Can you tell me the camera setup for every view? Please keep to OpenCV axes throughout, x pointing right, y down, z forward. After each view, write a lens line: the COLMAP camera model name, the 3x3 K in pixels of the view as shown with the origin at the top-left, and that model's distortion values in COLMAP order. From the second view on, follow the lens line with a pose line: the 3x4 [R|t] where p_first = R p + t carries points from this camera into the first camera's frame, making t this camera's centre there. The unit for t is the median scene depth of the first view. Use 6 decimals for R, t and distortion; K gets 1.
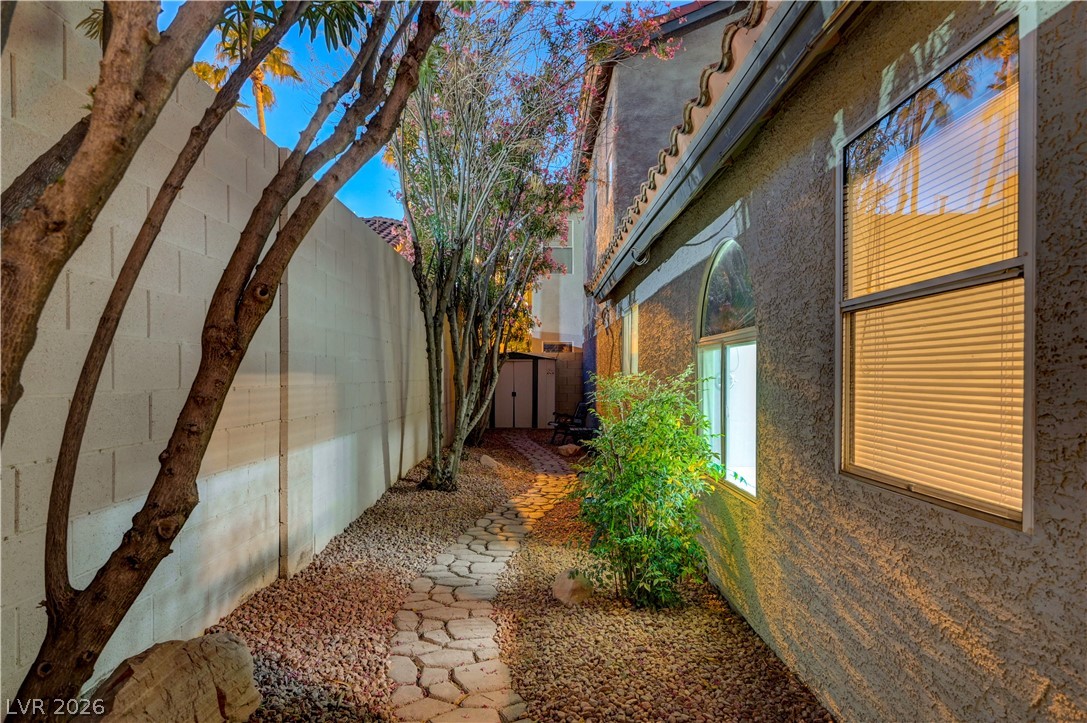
lens RADIAL K [[605.7, 0, 543.2], [0, 605.7, 367.8], [0, 0, 1]] dist [0.001560, 0.000164]
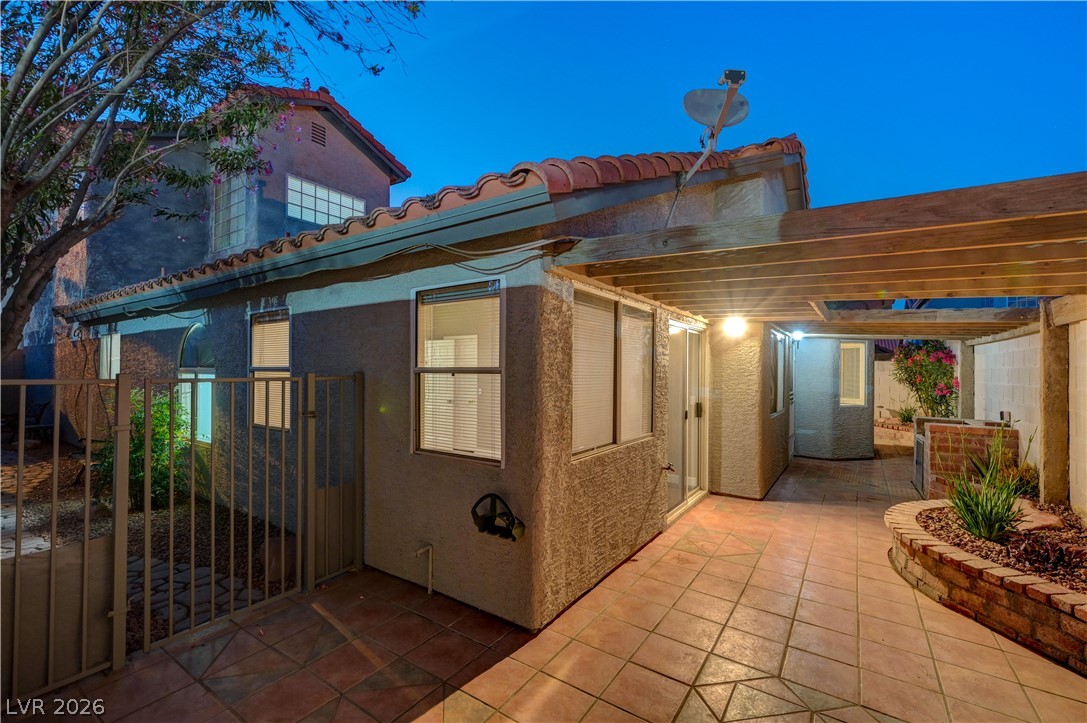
lens RADIAL K [[455.9, 0, 544.9], [0, 455.9, 364.9], [0, 0, 1]] dist [0.000112, 0.000386]
pose [[0.569508, 0.013259, 0.821879, -0.182802], [-0.017407, 0.999840, -0.004068, -0.049665], [-0.821802, -0.011990, 0.569648, -0.521628]]
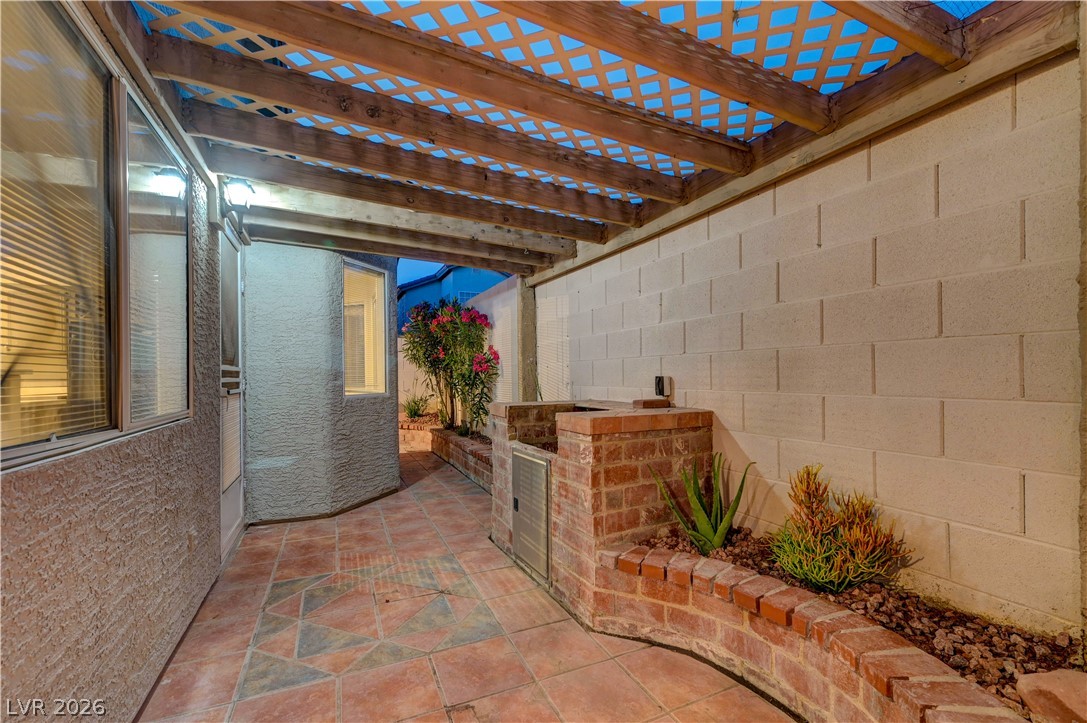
lens RADIAL K [[455.1, 0, 540.1], [0, 455.1, 374.5], [0, 0, 1]] dist [-0.000720, -0.000018]
pose [[-0.409090, 0.004412, 0.912483, 0.740879], [0.003729, 0.999988, -0.003163, 0.024018], [-0.912486, 0.002108, -0.409102, -0.460589]]
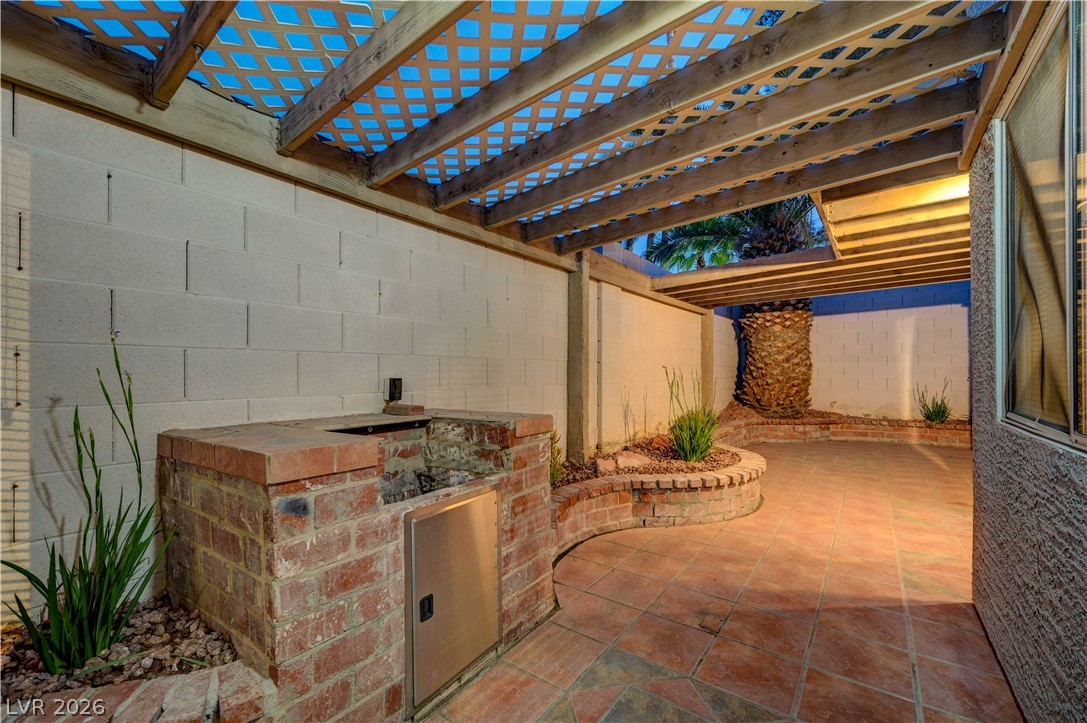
lens RADIAL K [[442.8, 0, 543.1], [0, 442.8, 367.6], [0, 0, 1]] dist [-0.000441, -0.000043]
pose [[-0.601328, -0.009066, -0.798951, 1.351178], [0.006889, 0.999840, -0.016531, 0.022888], [0.798973, -0.015445, -0.601169, -0.420499]]
